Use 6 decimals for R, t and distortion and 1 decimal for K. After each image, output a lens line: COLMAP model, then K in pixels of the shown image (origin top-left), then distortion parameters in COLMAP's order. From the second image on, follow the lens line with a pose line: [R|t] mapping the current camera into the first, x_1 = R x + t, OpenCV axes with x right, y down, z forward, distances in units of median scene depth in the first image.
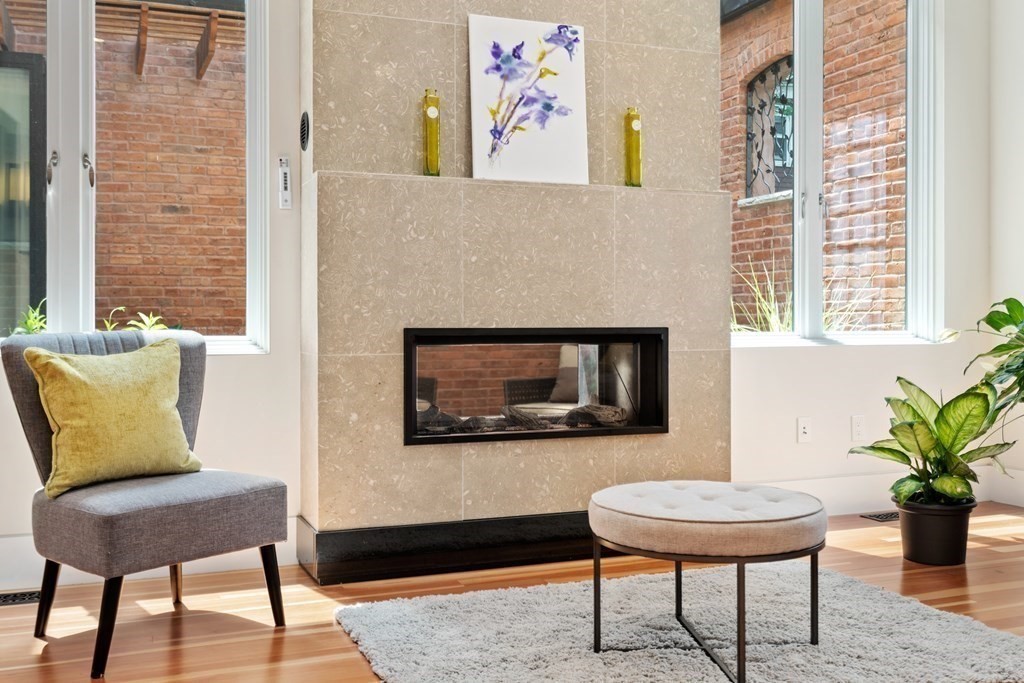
lens RADIAL K [[1004.3, 0, 512.7], [0, 1004.3, 327.3], [0, 0, 1]] dist [0.007094, 0.006099]
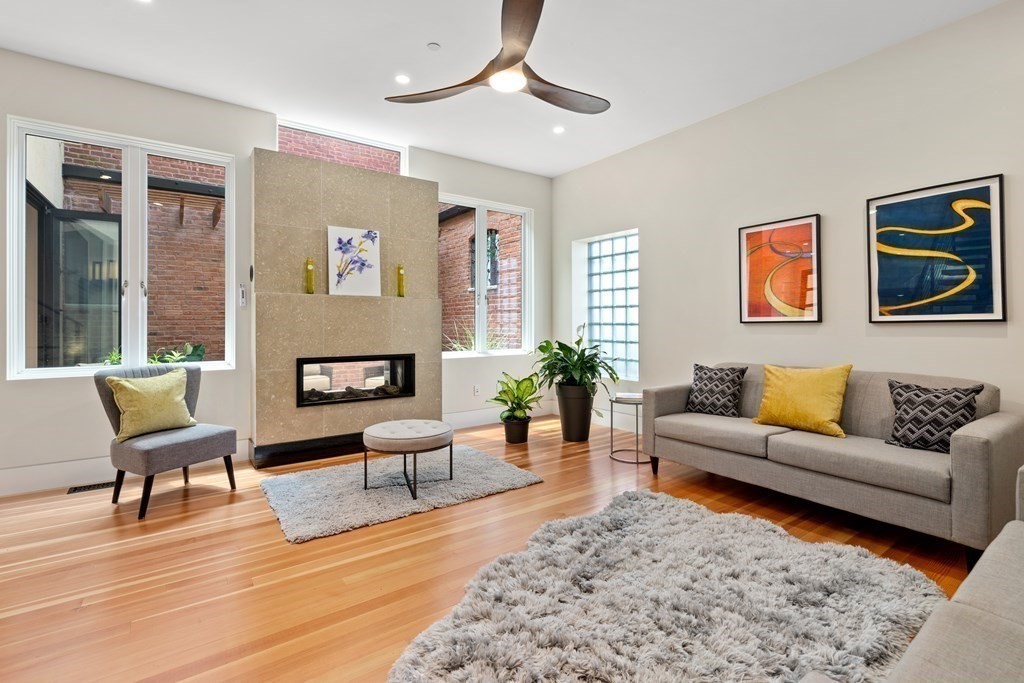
lens RADIAL K [[467.8, 0, 512.1], [0, 467.8, 324.6], [0, 0, 1]] dist [0.000556, 0.000277]
pose [[0.971760, -0.001004, 0.235970, 0.115992], [0.001755, 0.999994, -0.002973, -0.068190], [-0.235965, 0.003303, 0.971756, -0.182195]]
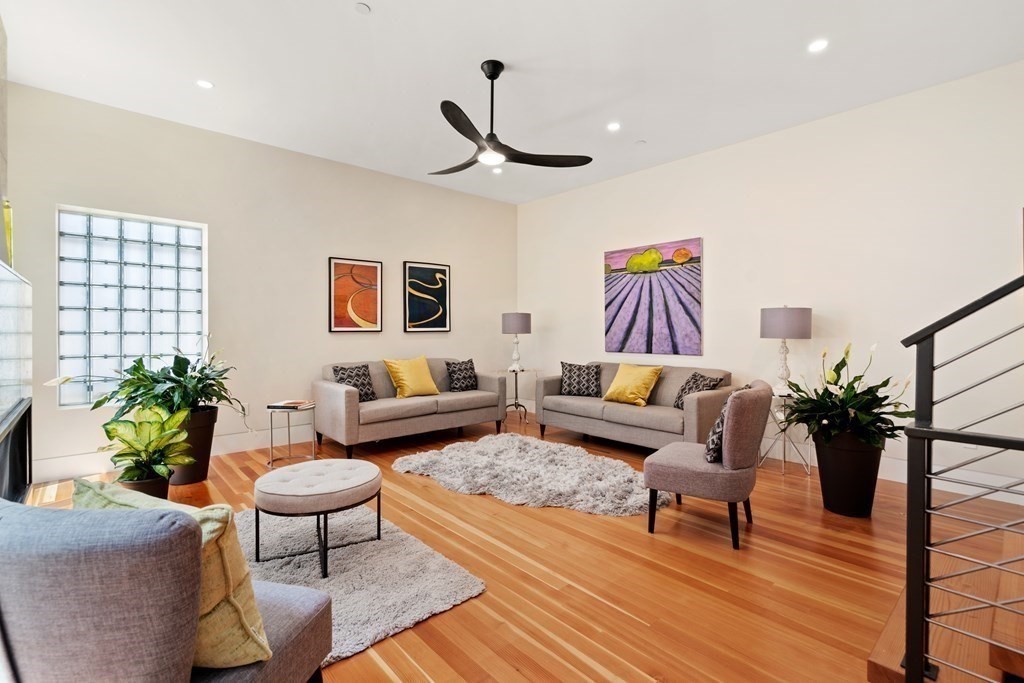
lens RADIAL K [[467.9, 0, 512.0], [0, 467.9, 341.5], [0, 0, 1]] dist [-0.002301, 0.000290]
pose [[-0.341919, -0.018667, 0.939544, -0.598837], [0.003612, 0.999769, 0.021178, -0.073936], [-0.939722, 0.010635, -0.341773, 0.735444]]
